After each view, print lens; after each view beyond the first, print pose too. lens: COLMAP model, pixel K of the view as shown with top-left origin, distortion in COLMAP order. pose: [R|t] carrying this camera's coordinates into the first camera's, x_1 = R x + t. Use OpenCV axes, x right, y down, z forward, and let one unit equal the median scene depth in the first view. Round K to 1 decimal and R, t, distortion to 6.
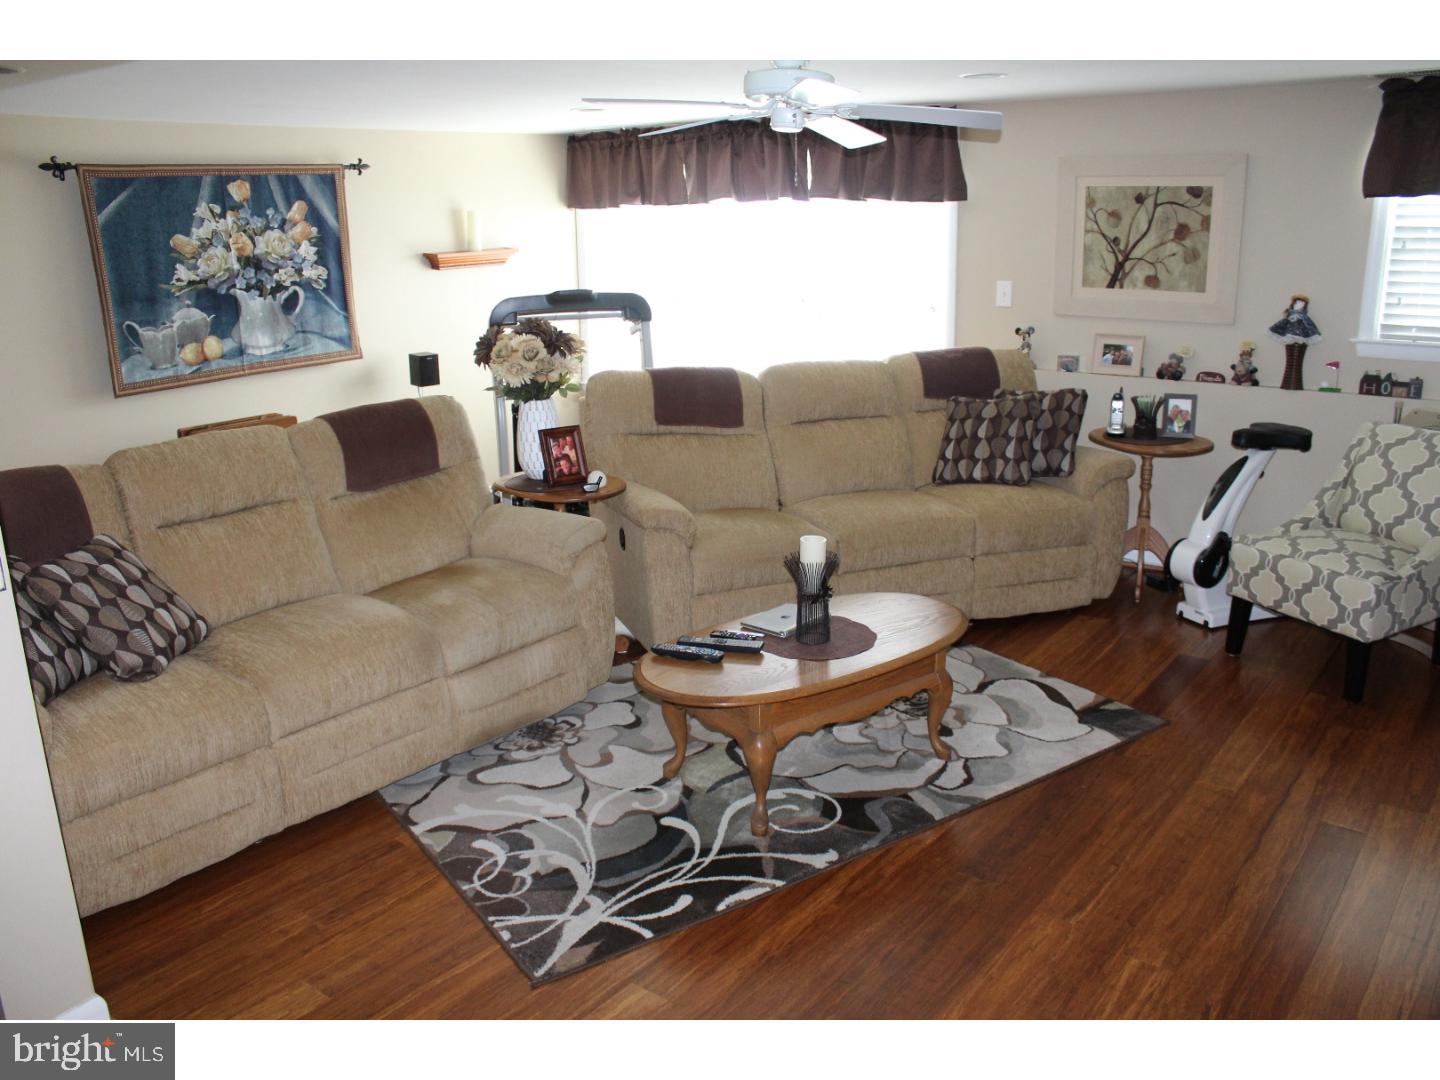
lens RADIAL K [[1182.3, 0, 720.0], [0, 1182.3, 540.0], [0, 0, 1]] dist [-0.154841, 0.136274]
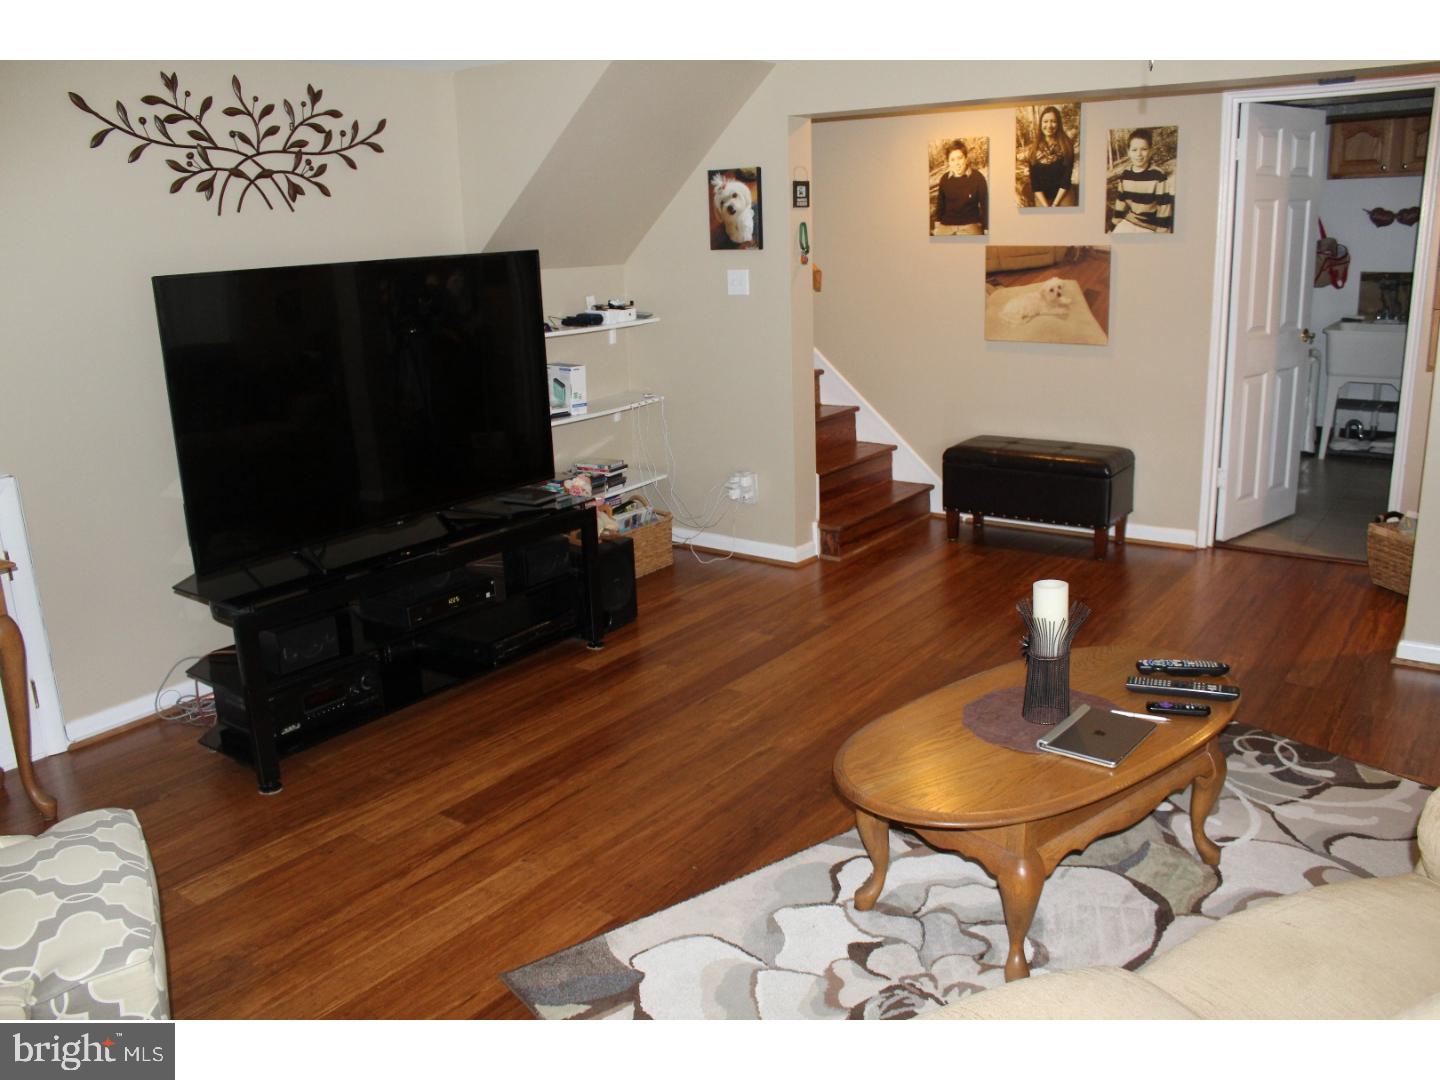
lens RADIAL K [[1182.3, 0, 720.0], [0, 1182.3, 540.0], [0, 0, 1]] dist [-0.154841, 0.136274]
pose [[-0.997776, 0.065580, -0.011925, 0.294037], [0.050285, 0.858010, 0.511165, -0.411832], [0.043754, 0.509429, -0.859400, 1.608752]]
